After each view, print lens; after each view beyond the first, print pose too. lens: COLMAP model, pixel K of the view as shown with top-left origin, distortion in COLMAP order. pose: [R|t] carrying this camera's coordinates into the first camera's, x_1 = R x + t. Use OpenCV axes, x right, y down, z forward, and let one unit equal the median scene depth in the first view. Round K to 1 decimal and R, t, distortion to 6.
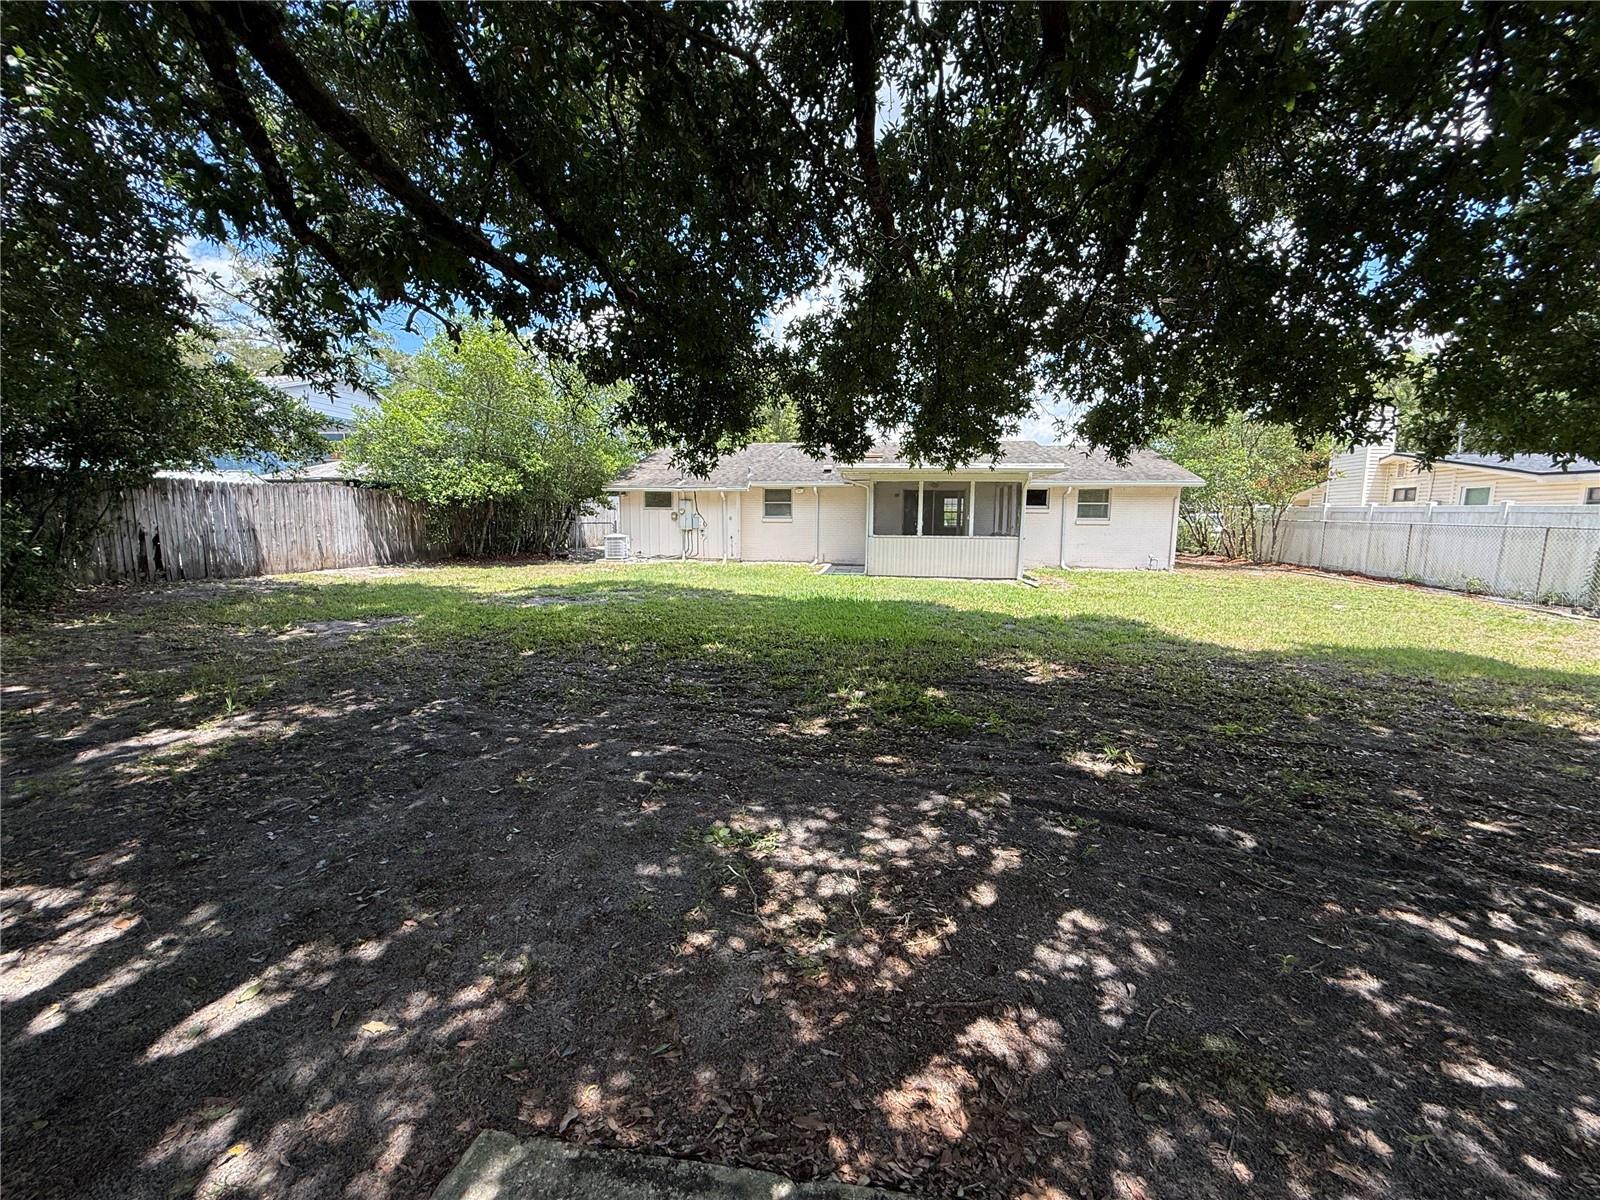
lens RADIAL K [[640.1, 0, 795.2], [0, 640.1, 598.4], [0, 0, 1]] dist [0.001264, -0.000987]
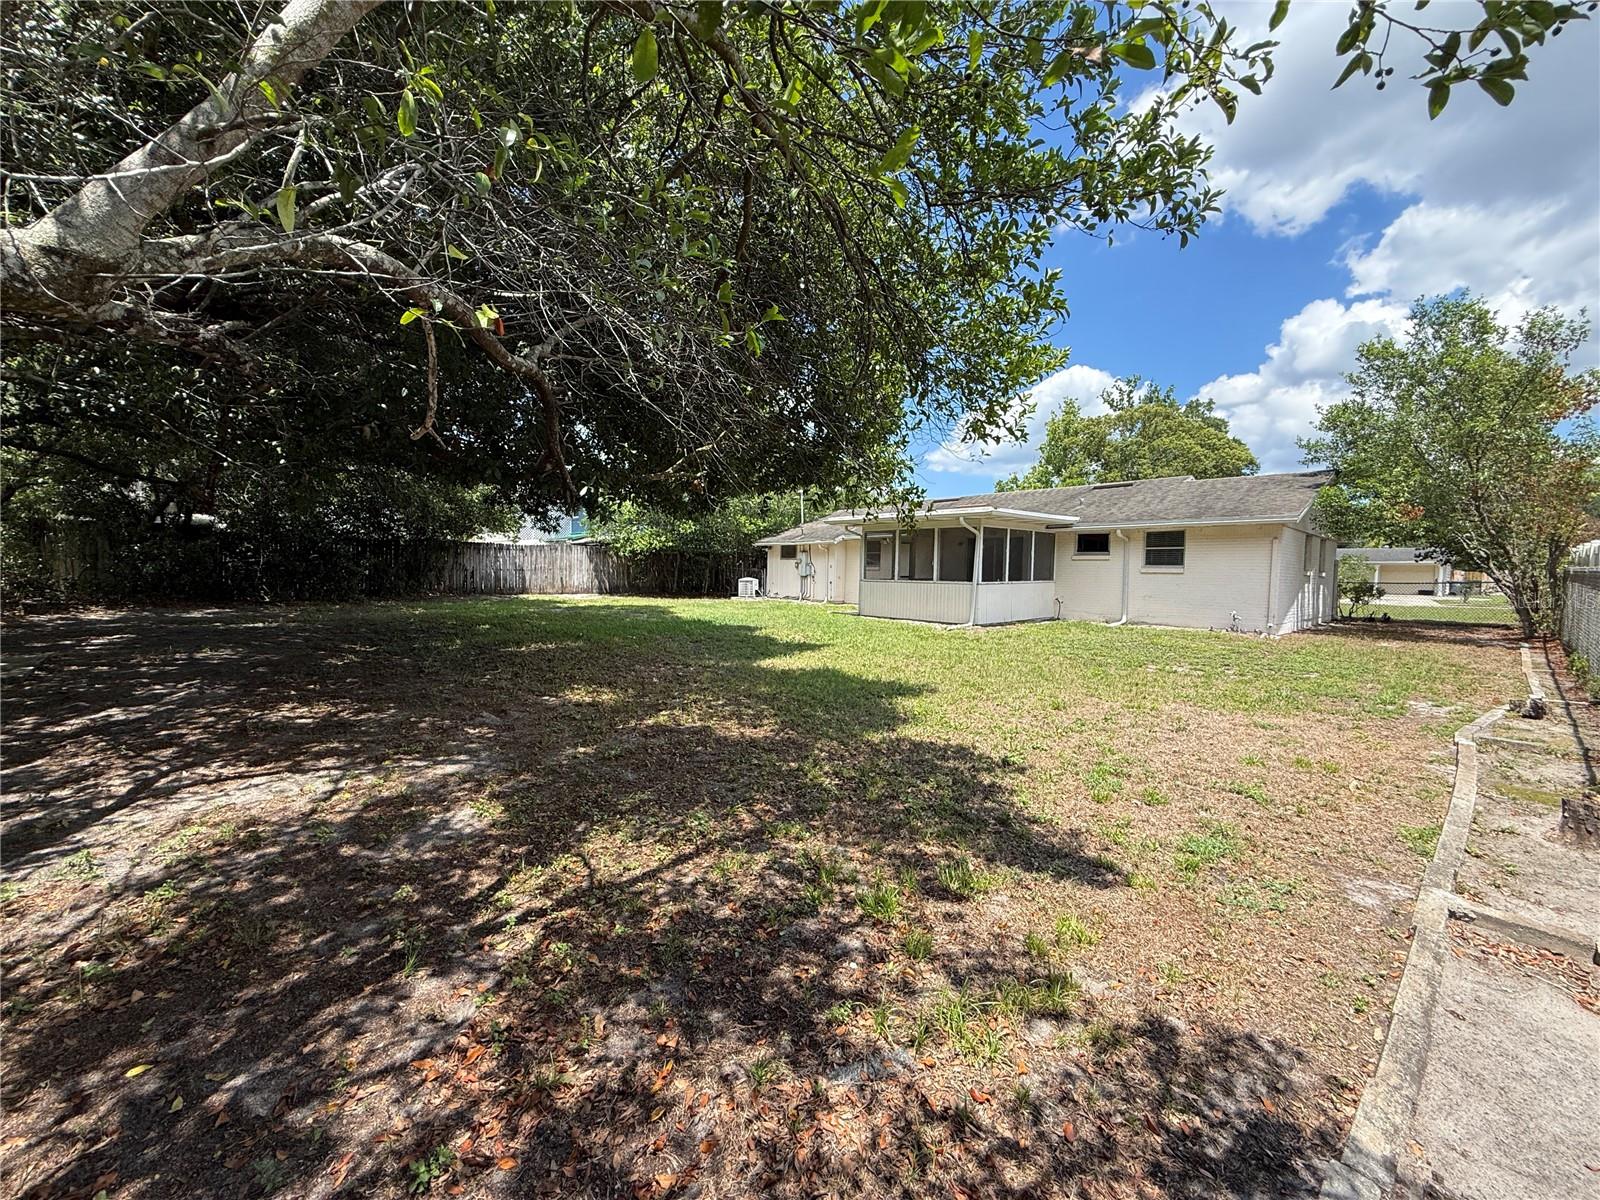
lens RADIAL K [[640.1, 0, 800.4], [0, 640.1, 602.1], [0, 0, 1]] dist [0.001264, -0.000987]
pose [[0.768593, 0.034399, -0.638812, 0.712155], [-0.088199, 0.994716, -0.052554, 0.009607], [0.633629, 0.096735, 0.767566, 0.064272]]
